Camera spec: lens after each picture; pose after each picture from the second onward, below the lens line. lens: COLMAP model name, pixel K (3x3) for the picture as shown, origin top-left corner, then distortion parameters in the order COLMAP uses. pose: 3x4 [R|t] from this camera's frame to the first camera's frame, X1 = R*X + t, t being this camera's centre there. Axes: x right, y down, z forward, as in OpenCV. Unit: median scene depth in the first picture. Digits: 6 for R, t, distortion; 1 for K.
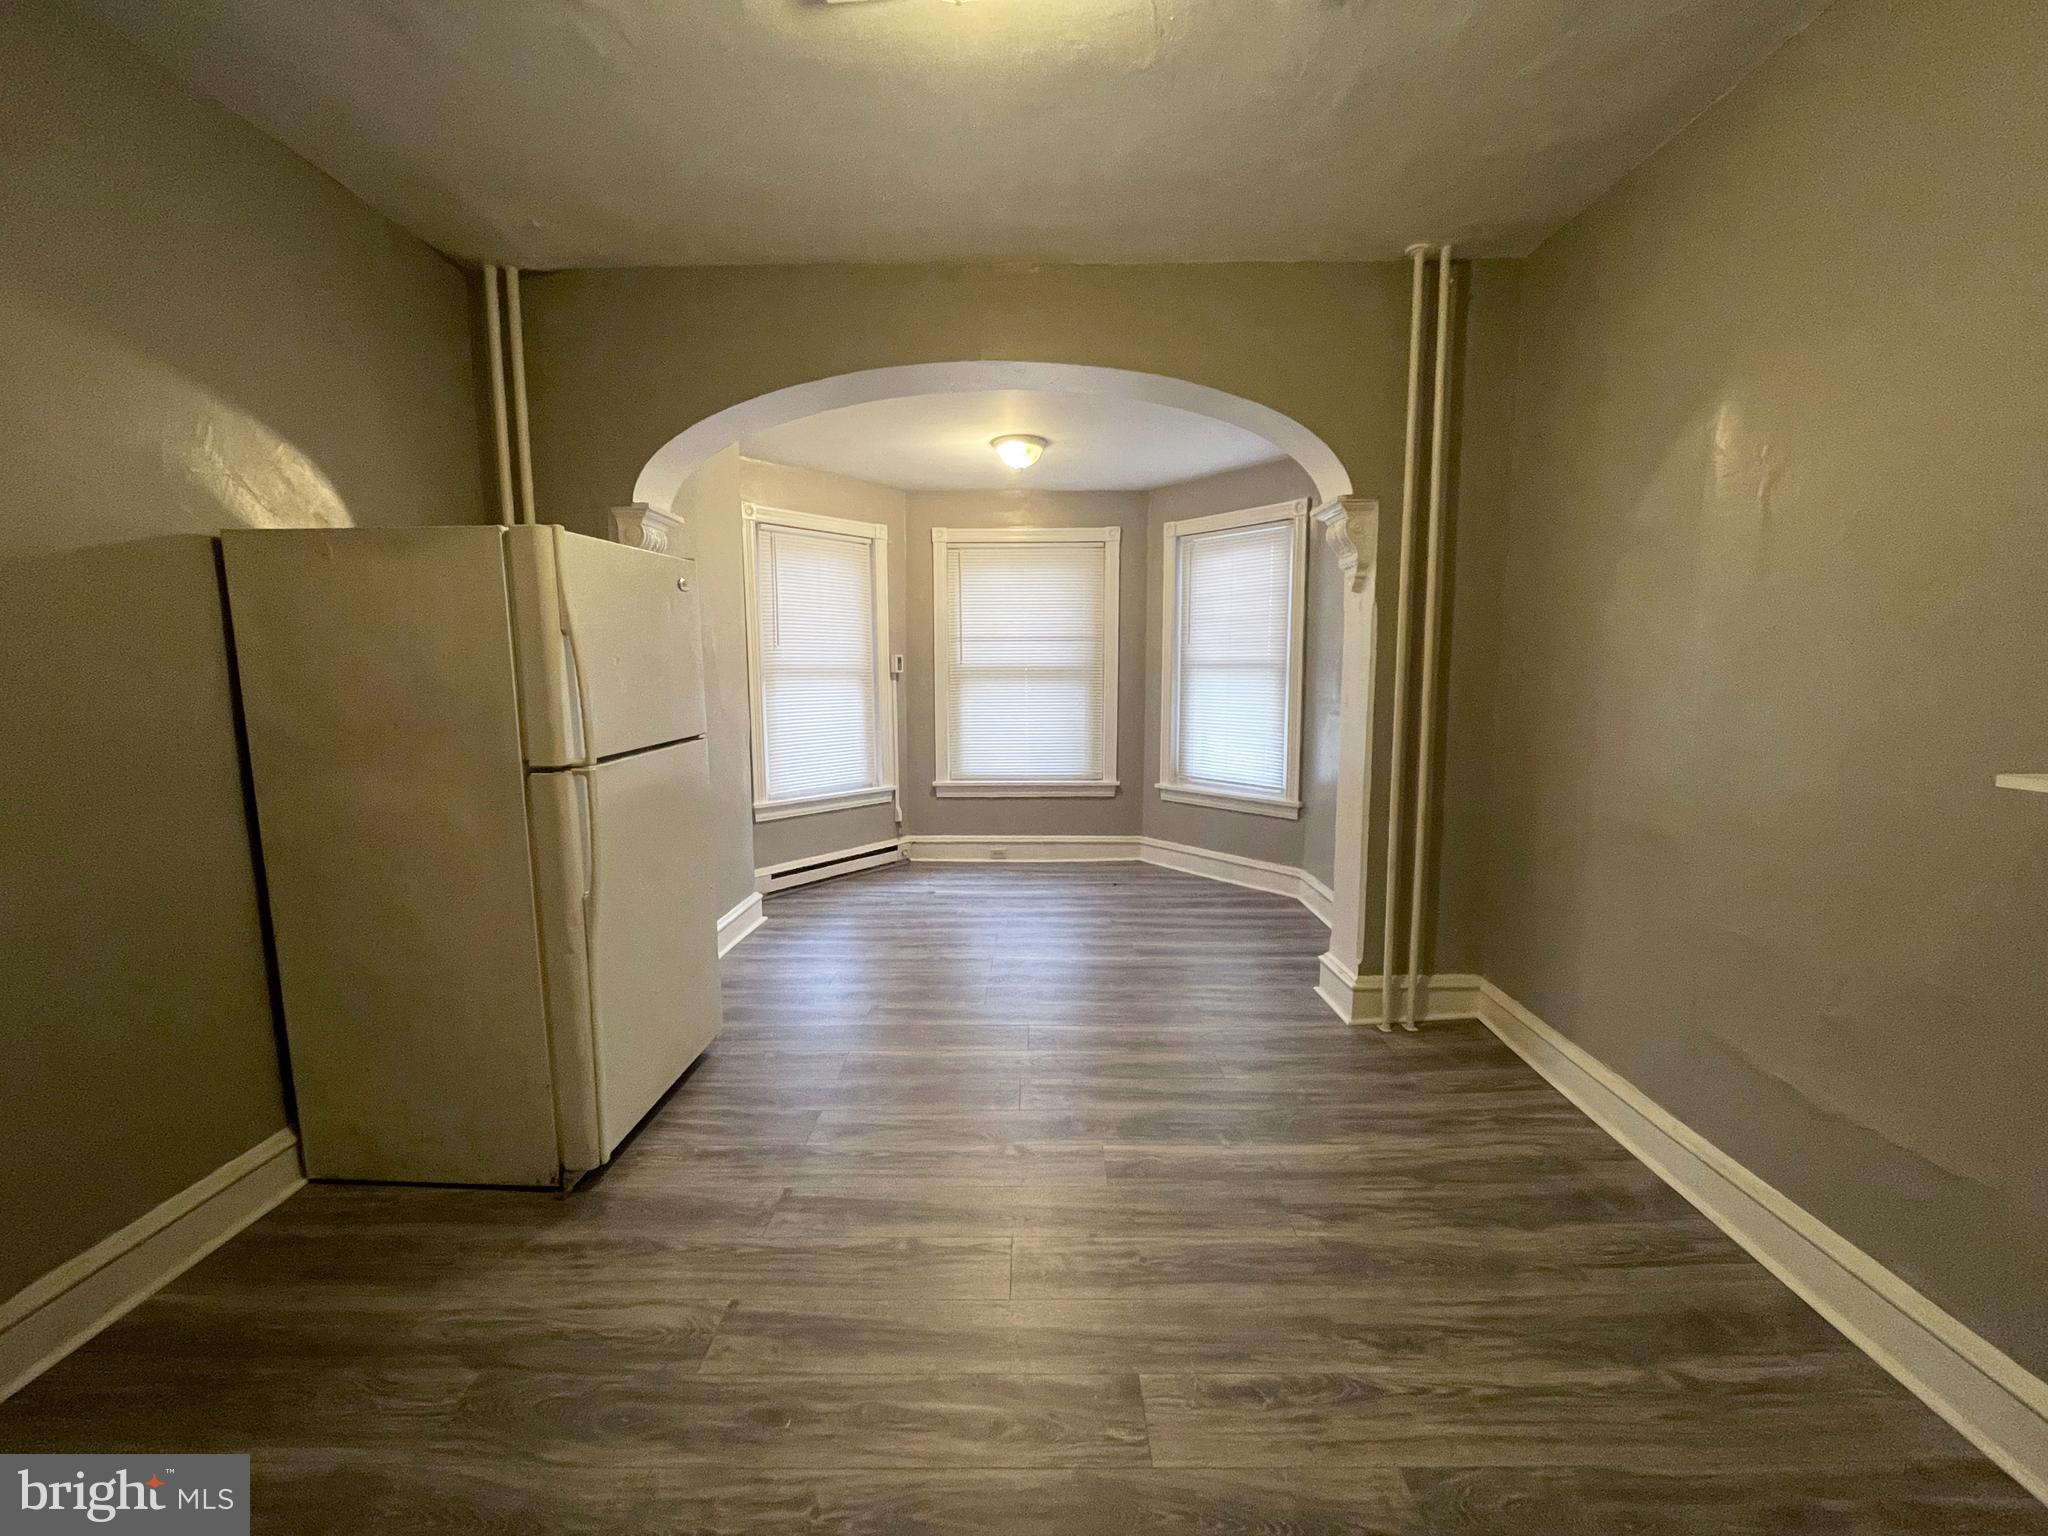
lens RADIAL K [[825.5, 0, 1030.0], [0, 825.5, 765.9], [0, 0, 1]] dist [-0.000480, -0.000048]
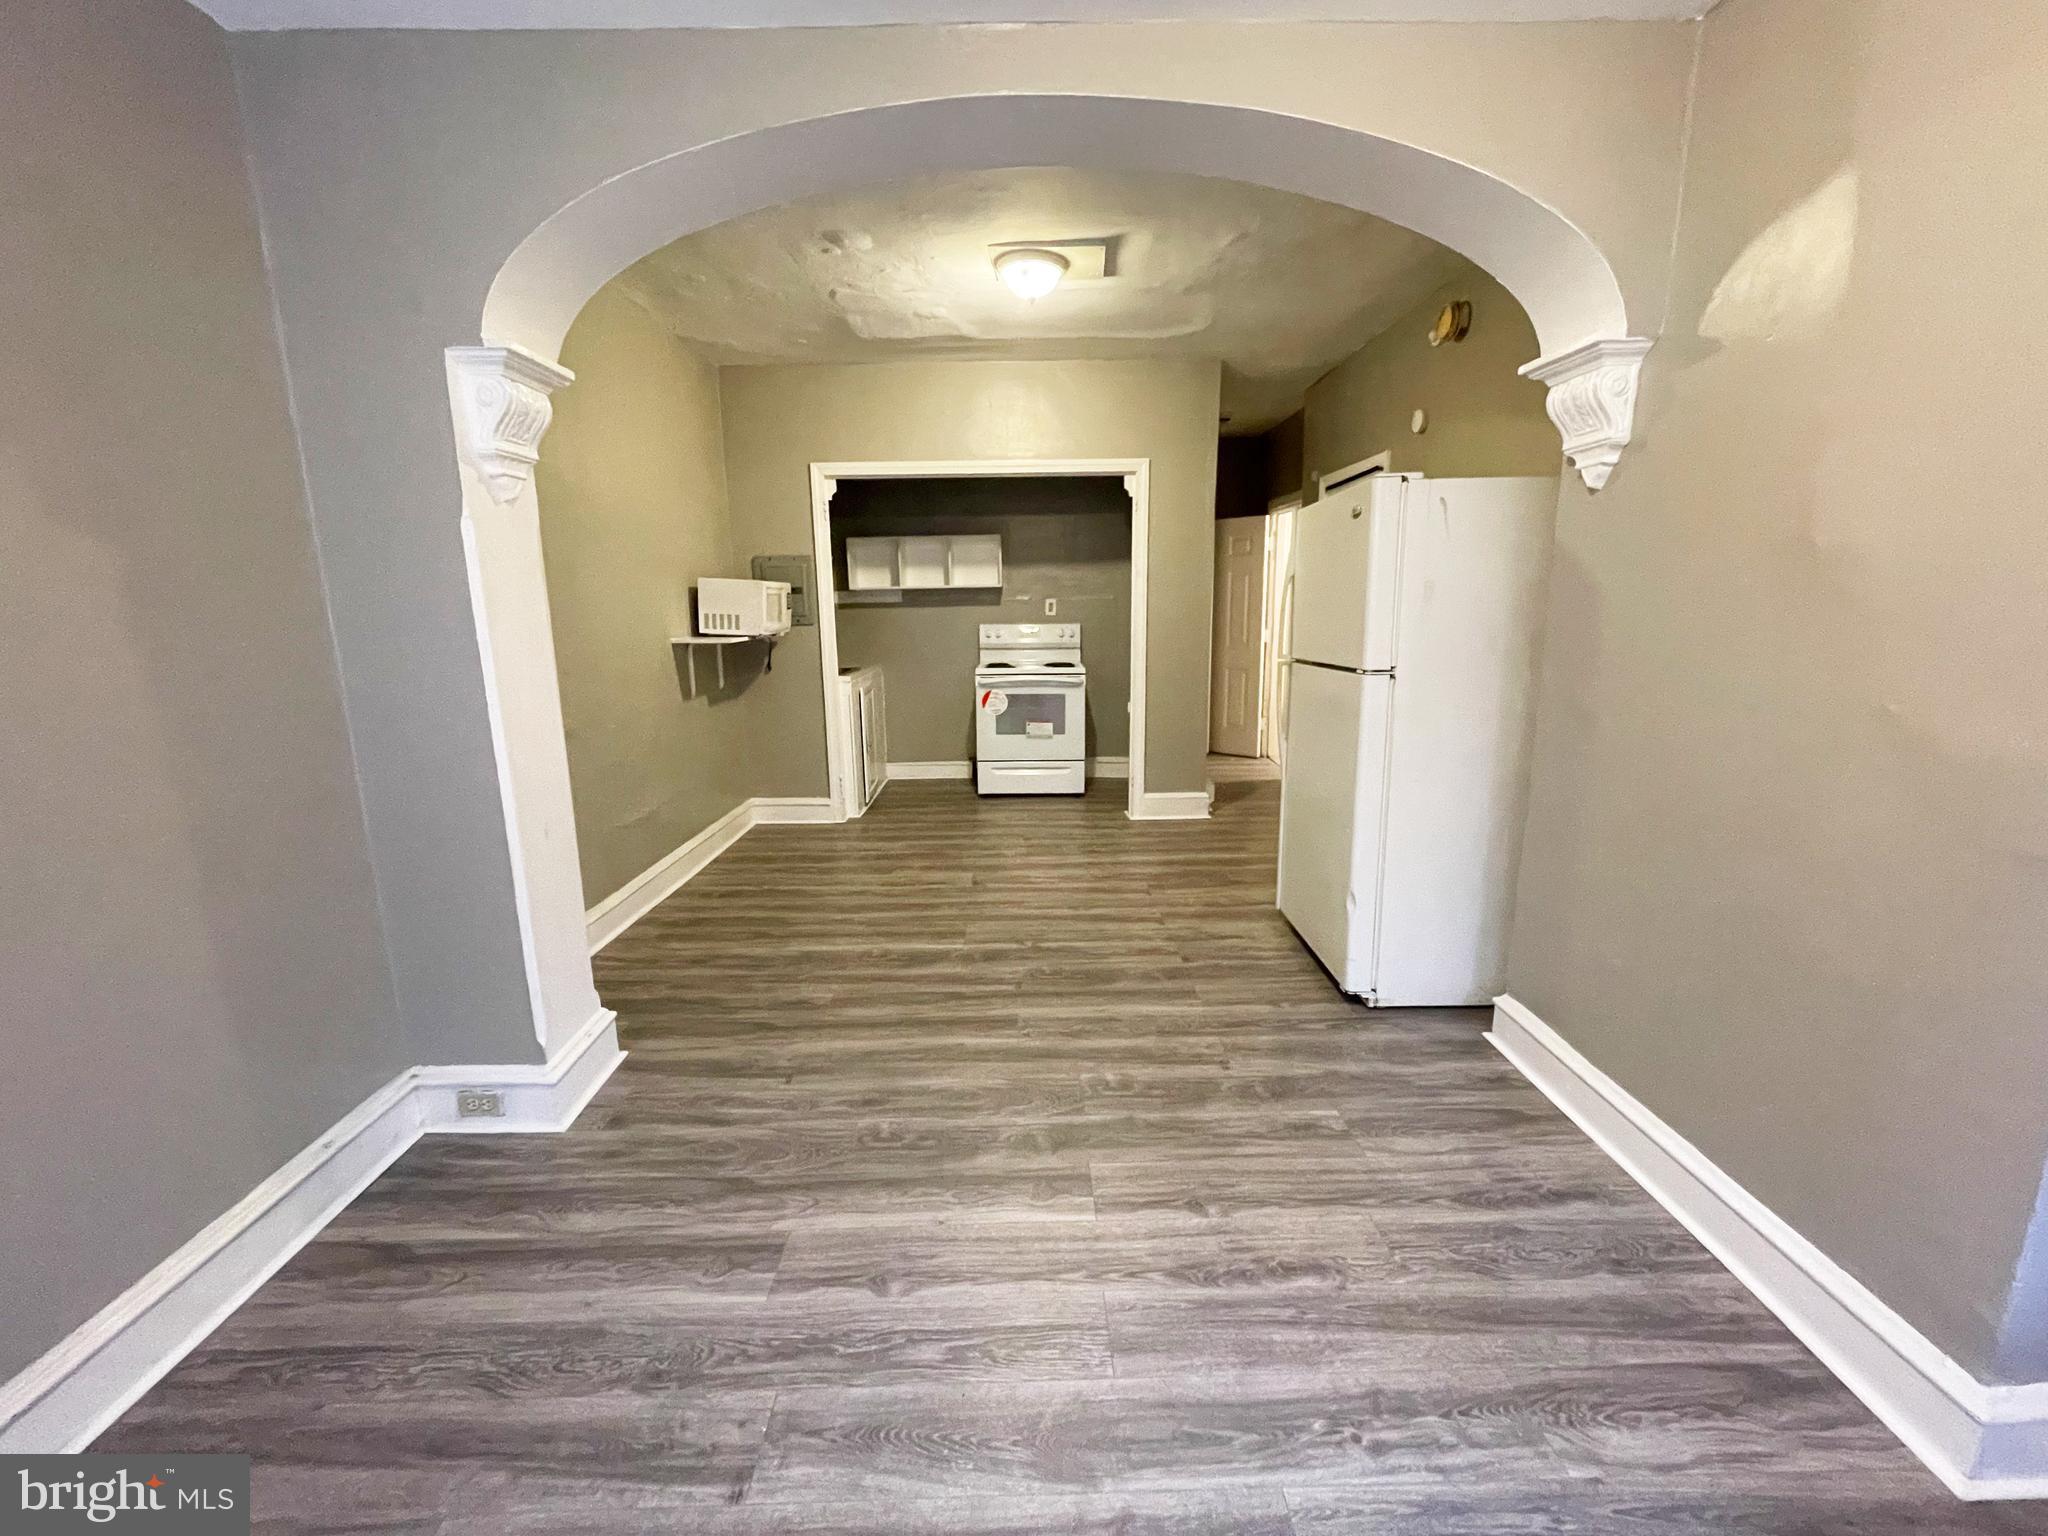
lens RADIAL K [[825.5, 0, 1028.7], [0, 825.5, 767.5], [0, 0, 1]] dist [-0.000480, -0.000048]
pose [[-0.999569, 0.024140, -0.016678, -0.008073], [0.017694, 0.949369, 0.313663, -0.267895], [0.023406, 0.313233, -0.949388, 2.199450]]
